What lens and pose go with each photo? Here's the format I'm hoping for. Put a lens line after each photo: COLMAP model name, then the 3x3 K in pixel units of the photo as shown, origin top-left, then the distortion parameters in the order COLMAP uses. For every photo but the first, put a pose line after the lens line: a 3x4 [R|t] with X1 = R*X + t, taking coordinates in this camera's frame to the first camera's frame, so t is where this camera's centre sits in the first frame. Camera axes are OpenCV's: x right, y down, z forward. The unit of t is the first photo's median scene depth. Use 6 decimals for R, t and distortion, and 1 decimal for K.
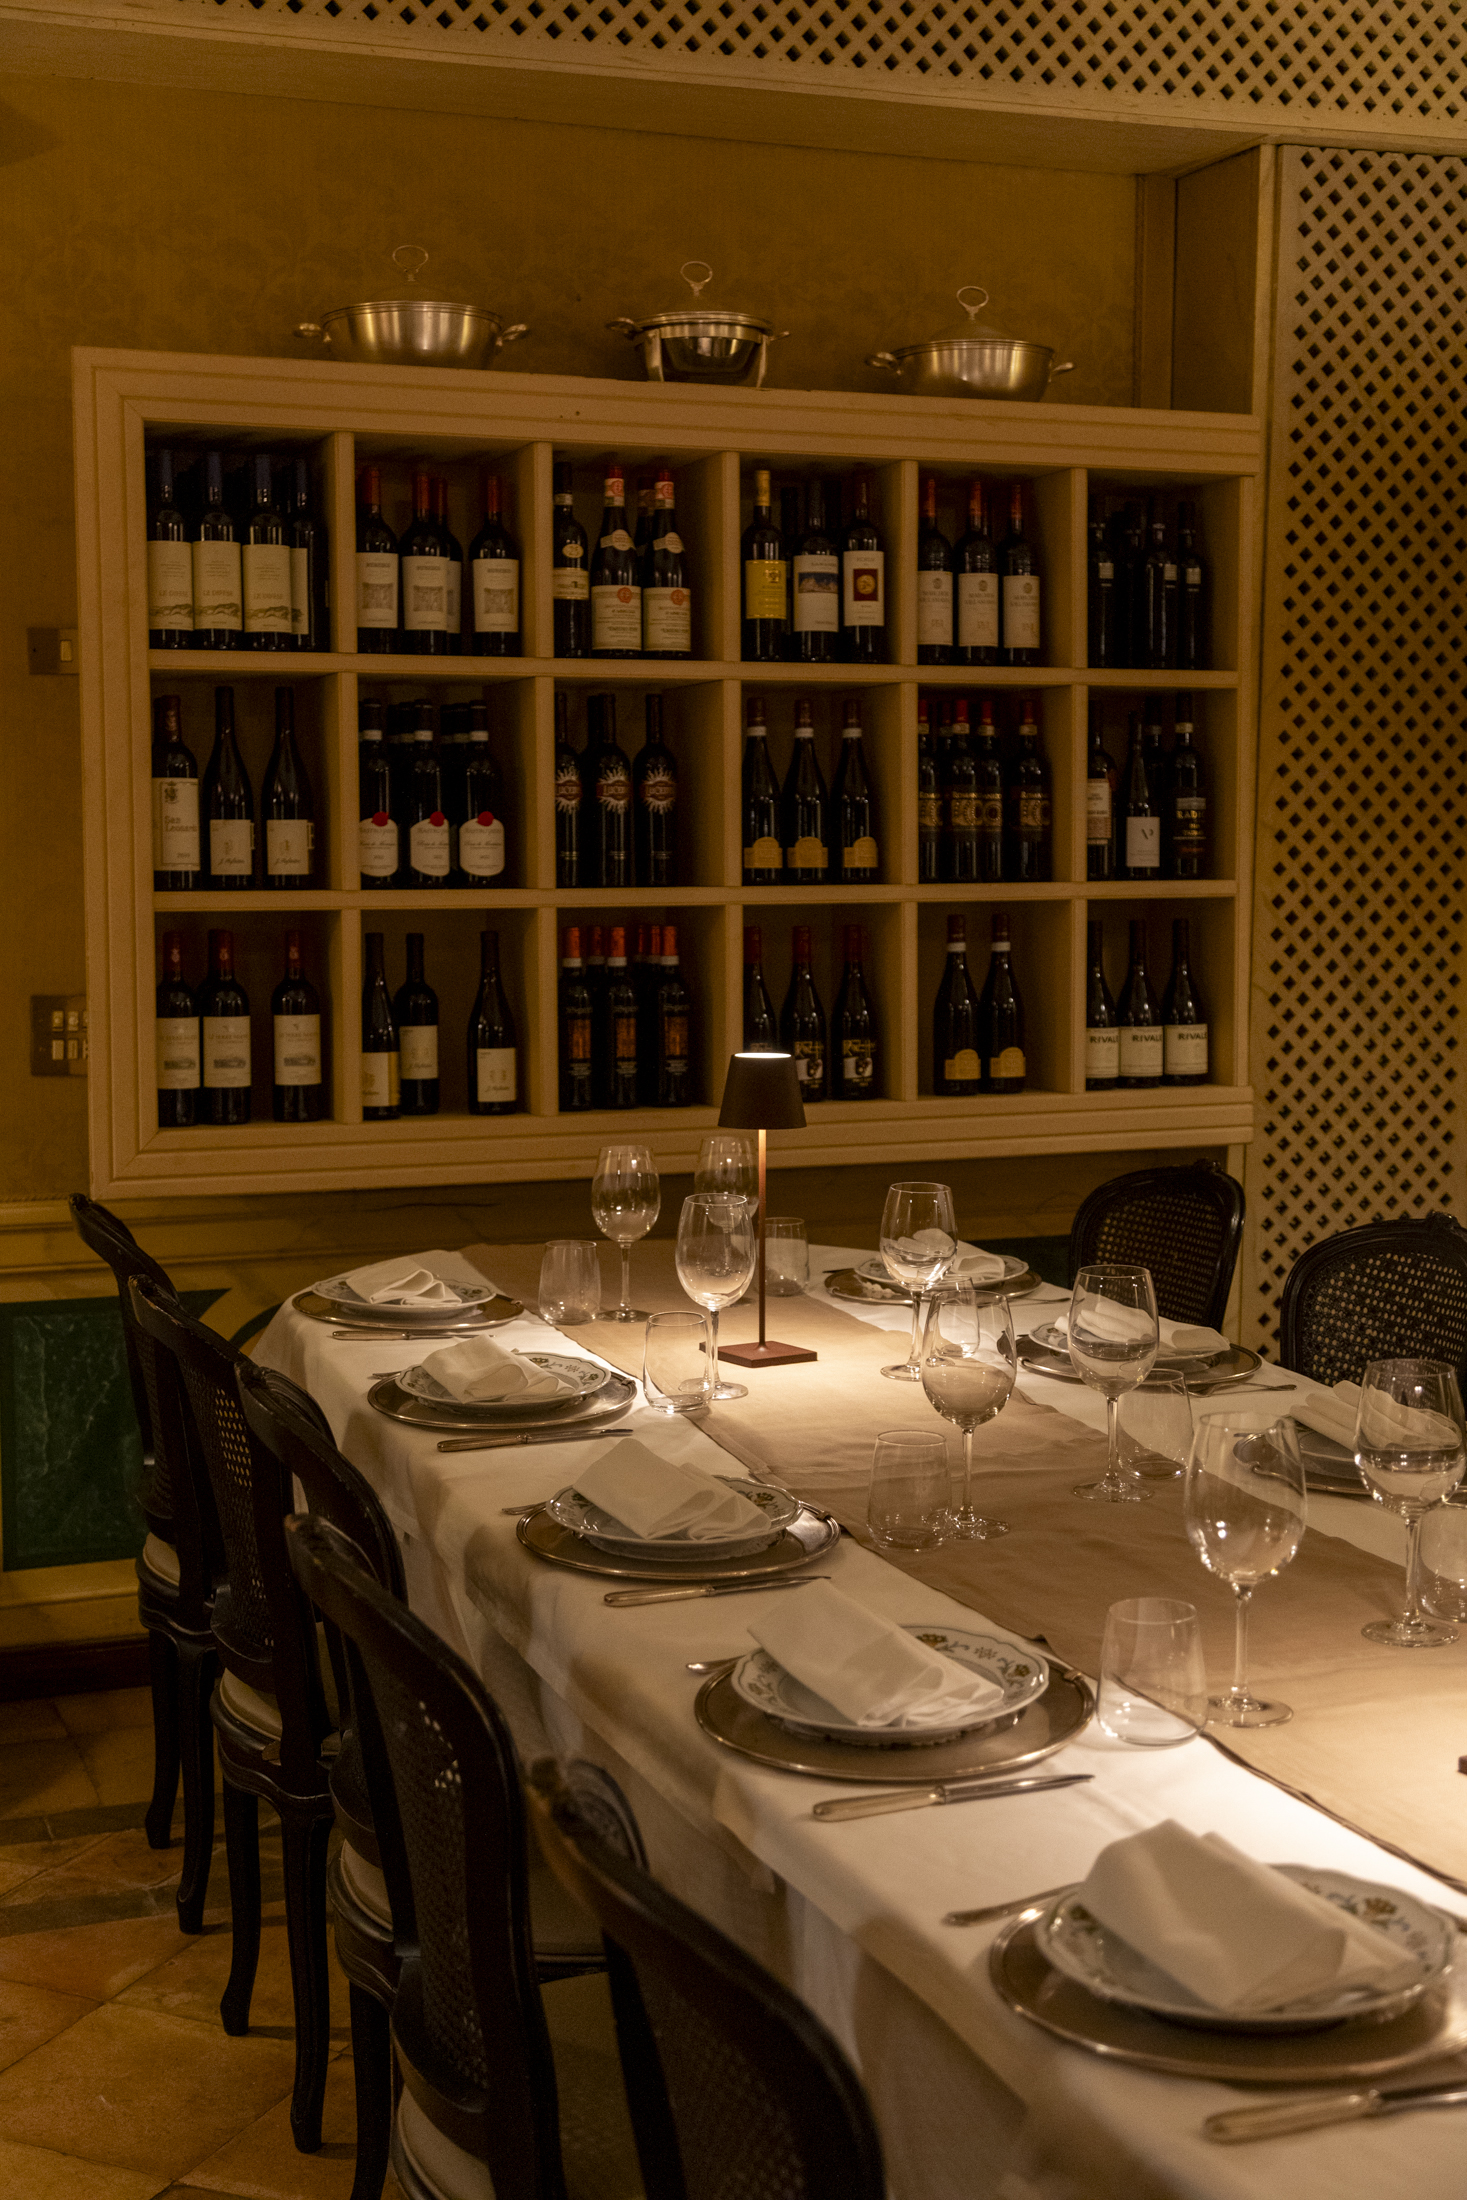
lens RADIAL K [[2802.3, 0, 721.0], [0, 2802.3, 1104.0], [0, 0, 1]] dist [0.032952, -0.048552]
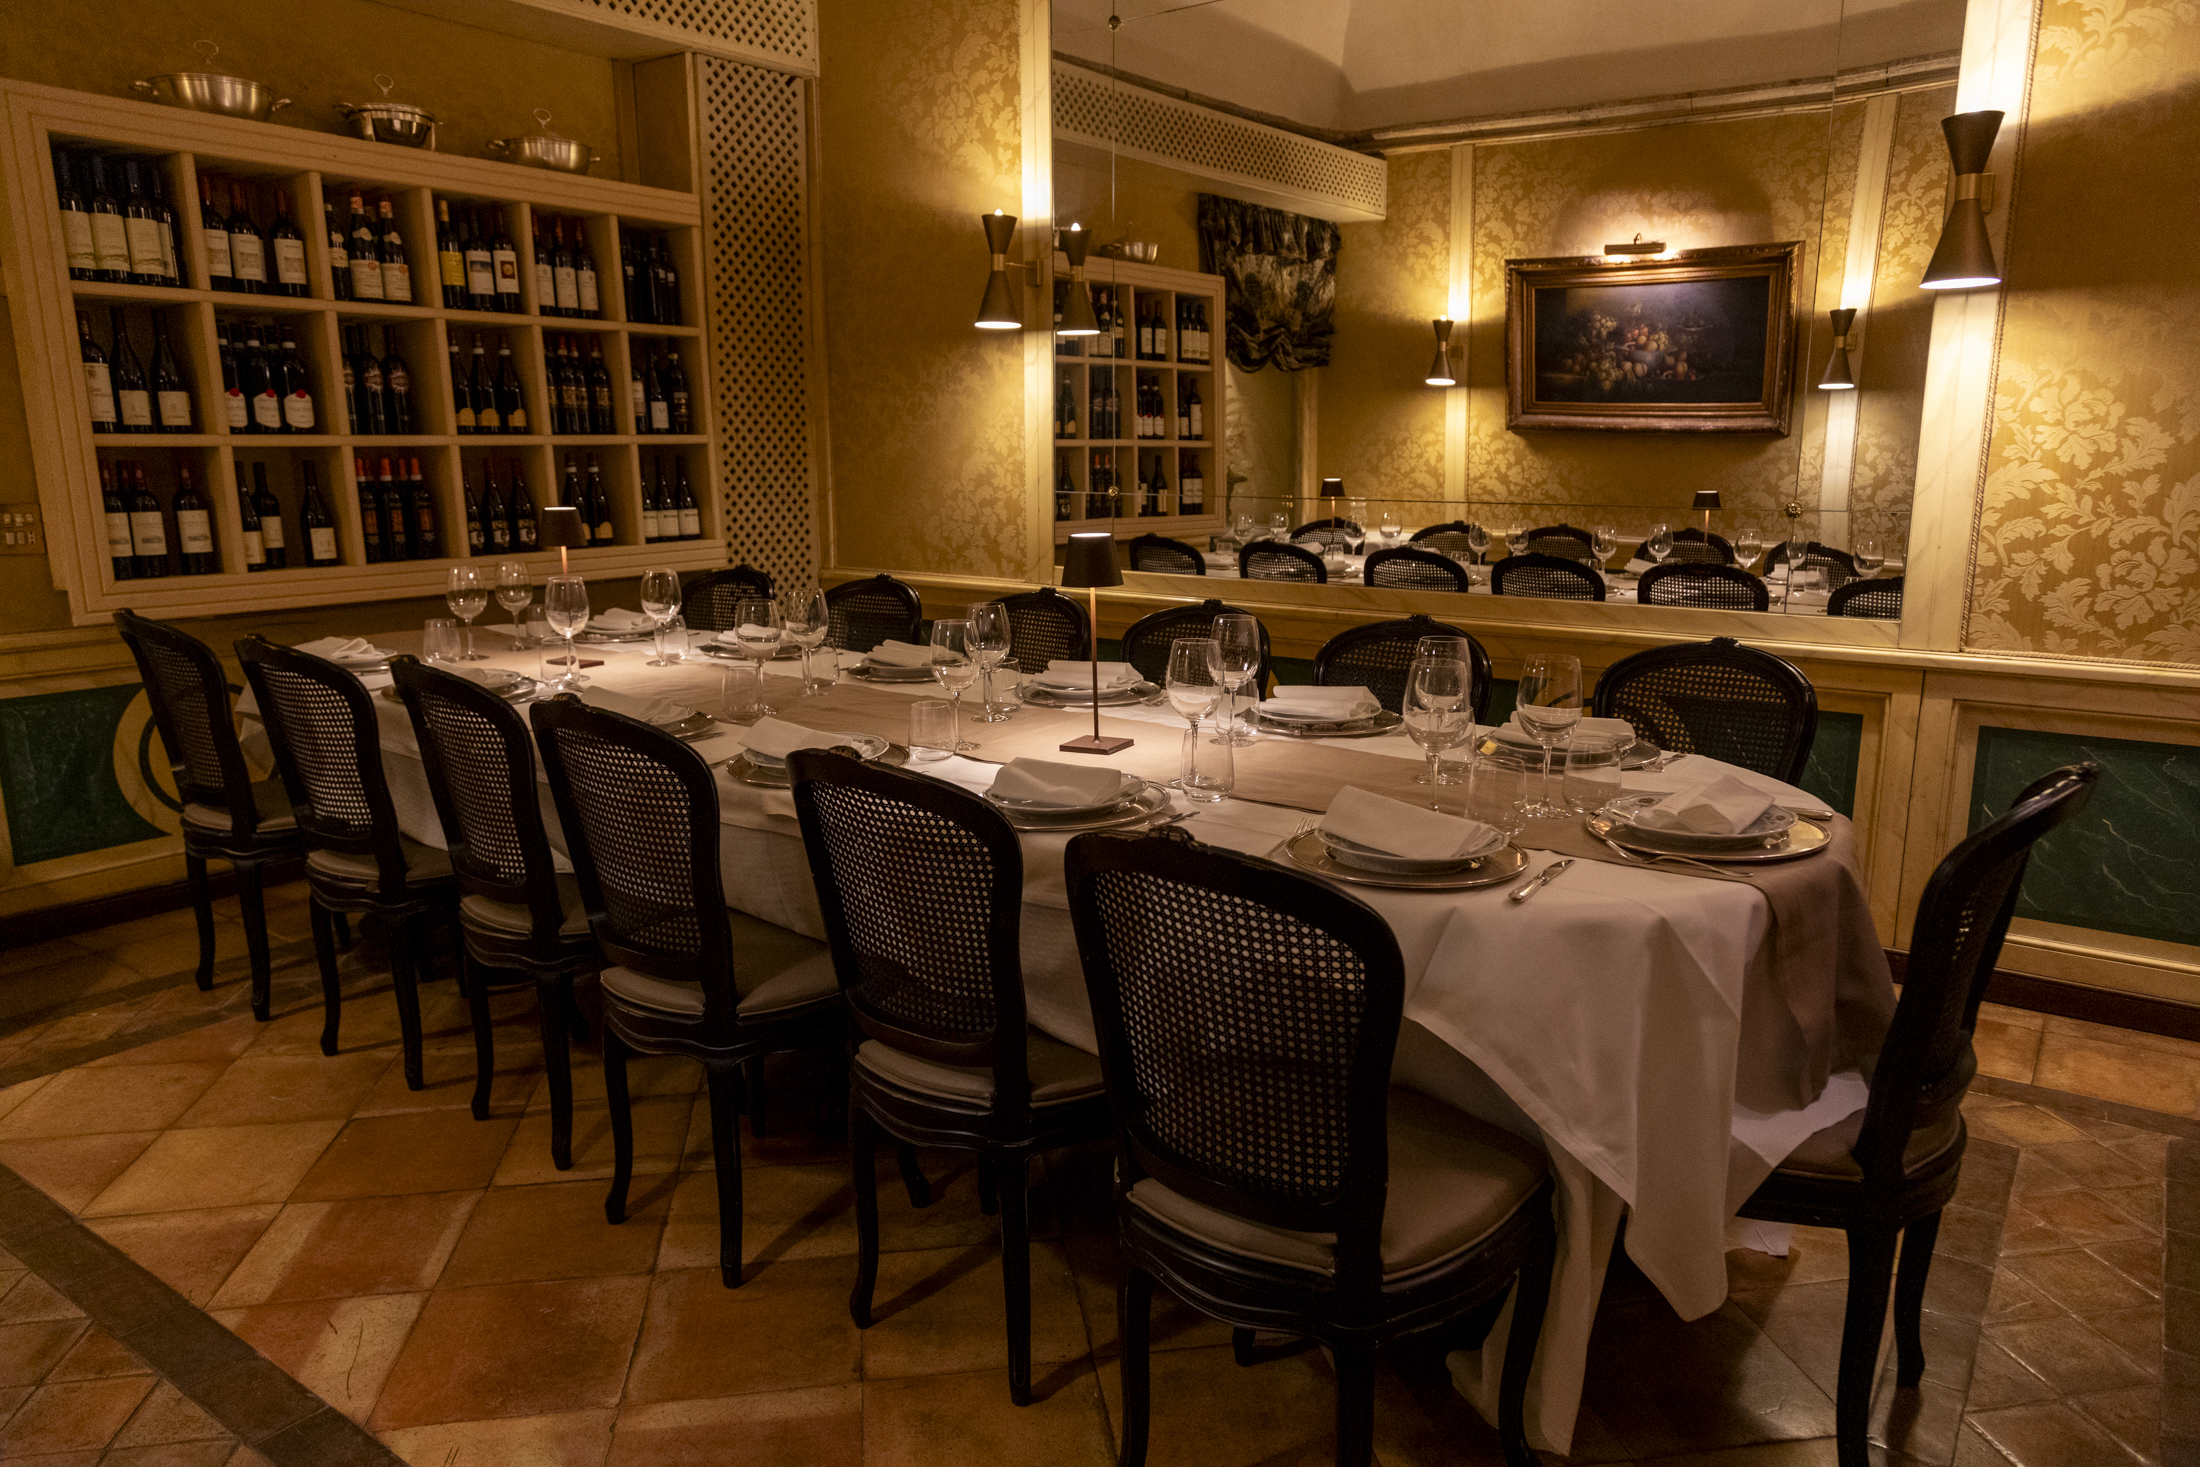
lens RADIAL K [[1452.4, 0, 1103.2], [0, 1452.4, 738.2], [0, 0, 1]] dist [0.017996, -0.004012]
pose [[0.836092, -0.115439, 0.536307, -0.172987], [0.064728, 0.991539, 0.112517, 0.038632], [-0.544758, -0.059361, 0.836490, -0.036695]]
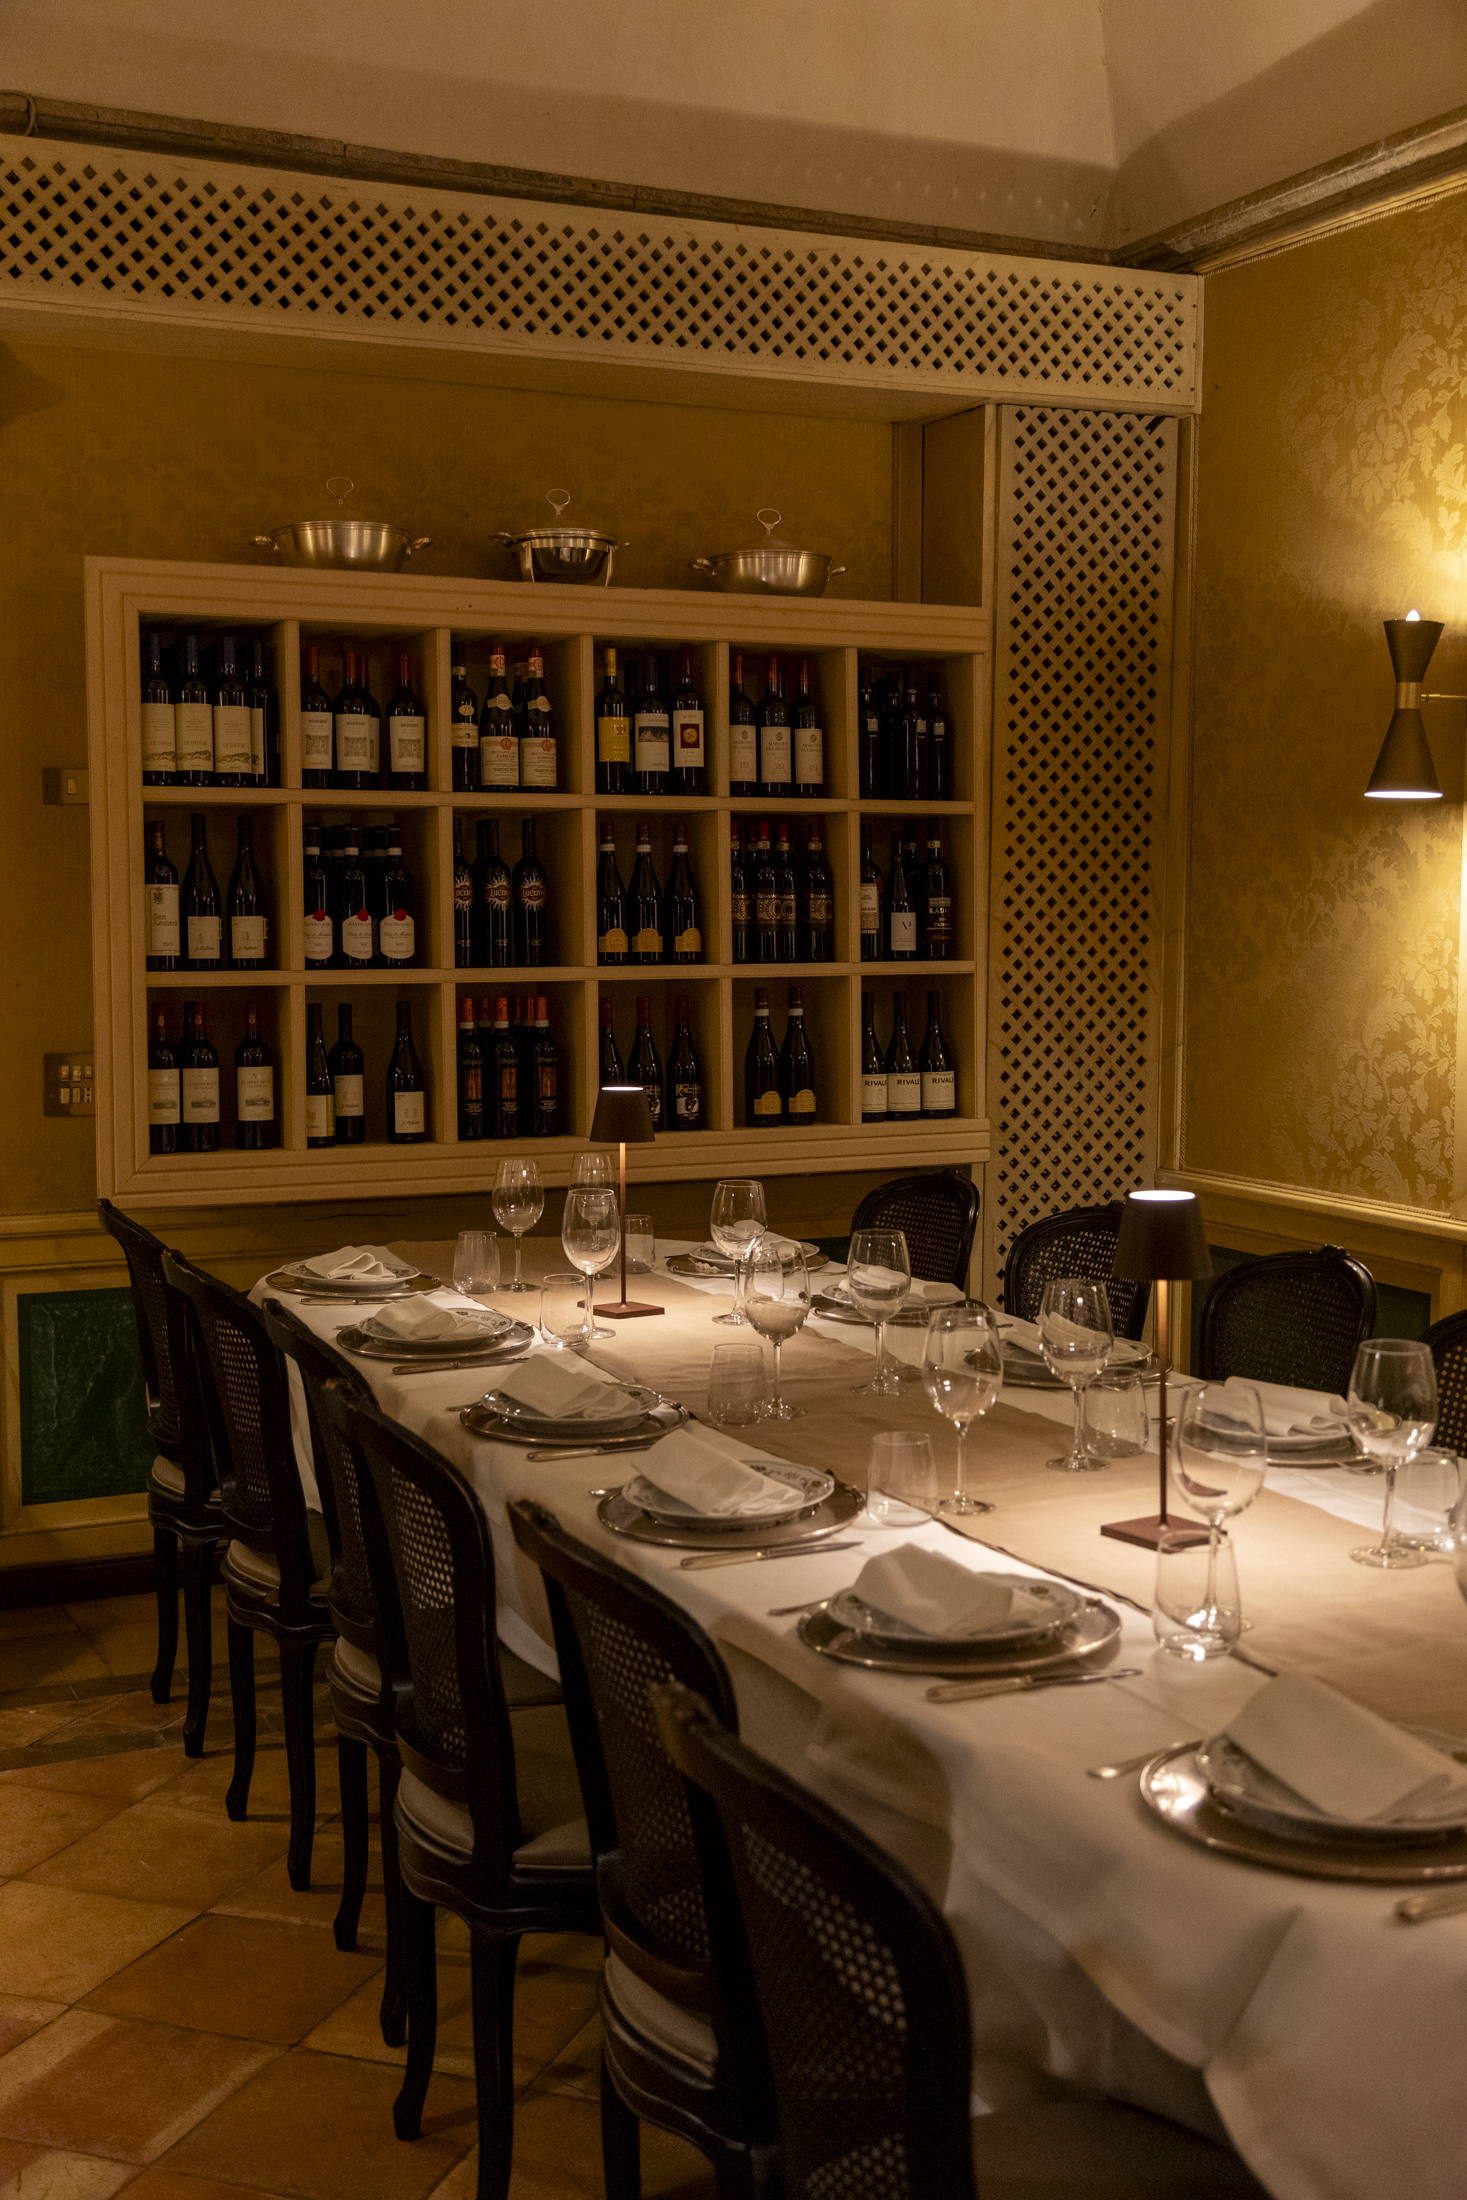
lens RADIAL K [[2481.7, 0, 733.5], [0, 2481.7, 1100.0], [0, 0, 1]] dist [0.018027, -0.024503]
pose [[0.997186, -0.007717, 0.074565, -0.015967], [0.009652, 0.999625, -0.025625, 0.014549], [-0.074340, 0.026273, 0.996887, -0.151425]]
